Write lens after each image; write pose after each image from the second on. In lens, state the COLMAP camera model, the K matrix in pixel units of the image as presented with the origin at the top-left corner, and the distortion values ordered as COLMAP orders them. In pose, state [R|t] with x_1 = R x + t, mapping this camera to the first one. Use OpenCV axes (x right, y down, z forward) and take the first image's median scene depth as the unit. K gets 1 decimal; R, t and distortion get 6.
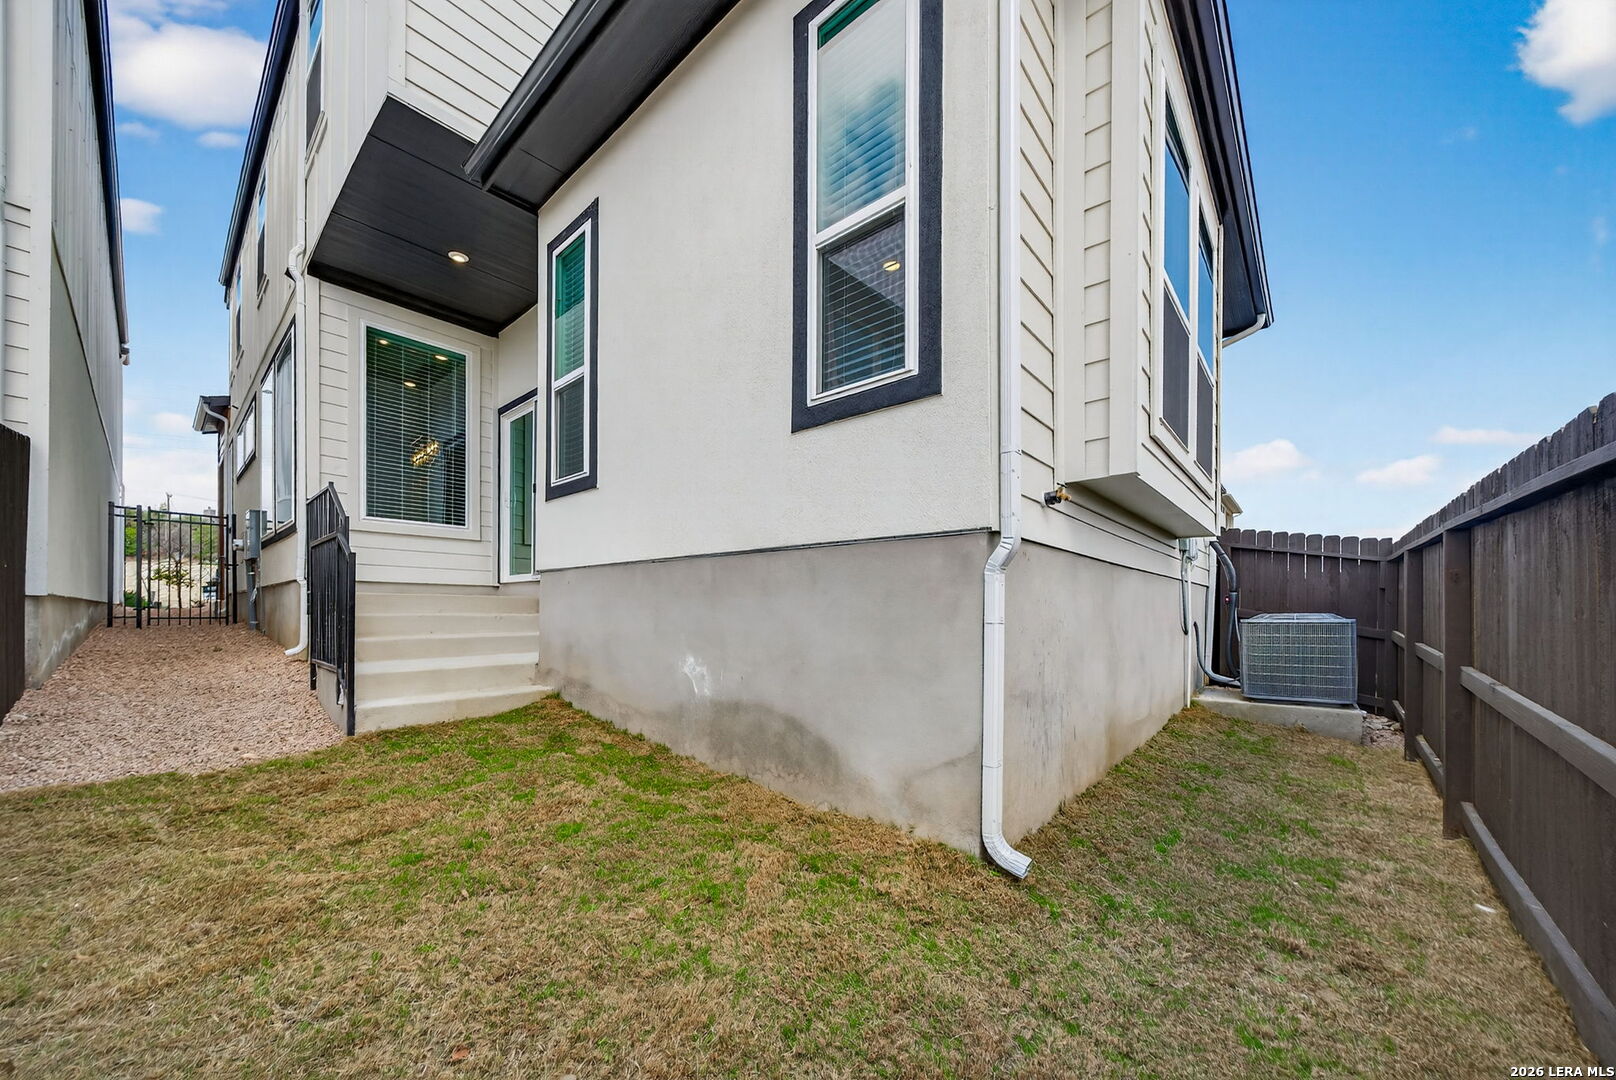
lens RADIAL K [[578.2, 0, 806.3], [0, 578.2, 599.7], [0, 0, 1]] dist [0.013842, -0.000293]
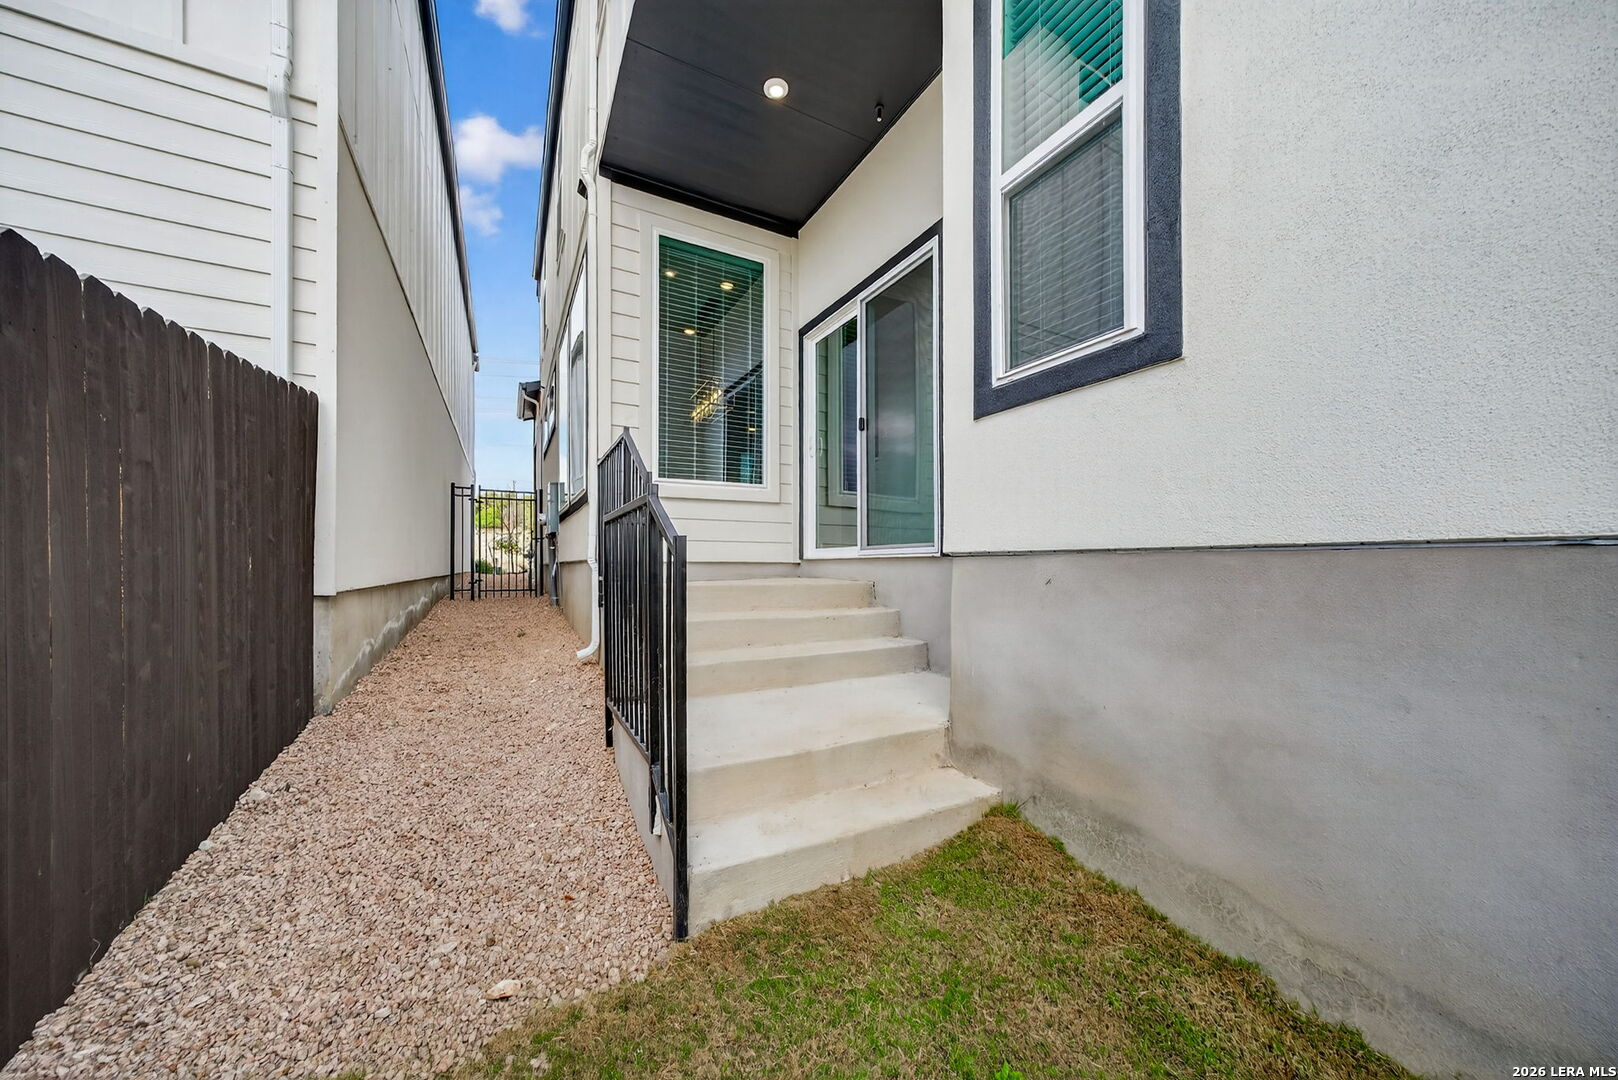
lens RADIAL K [[553.1, 0, 807.4], [0, 553.1, 547.4], [0, 0, 1]] dist [-0.001388, -0.000028]
pose [[0.941493, -0.014723, -0.336712, -0.307725], [0.011141, 0.999859, -0.012569, -0.037492], [0.336850, 0.008082, 0.941524, 0.356377]]
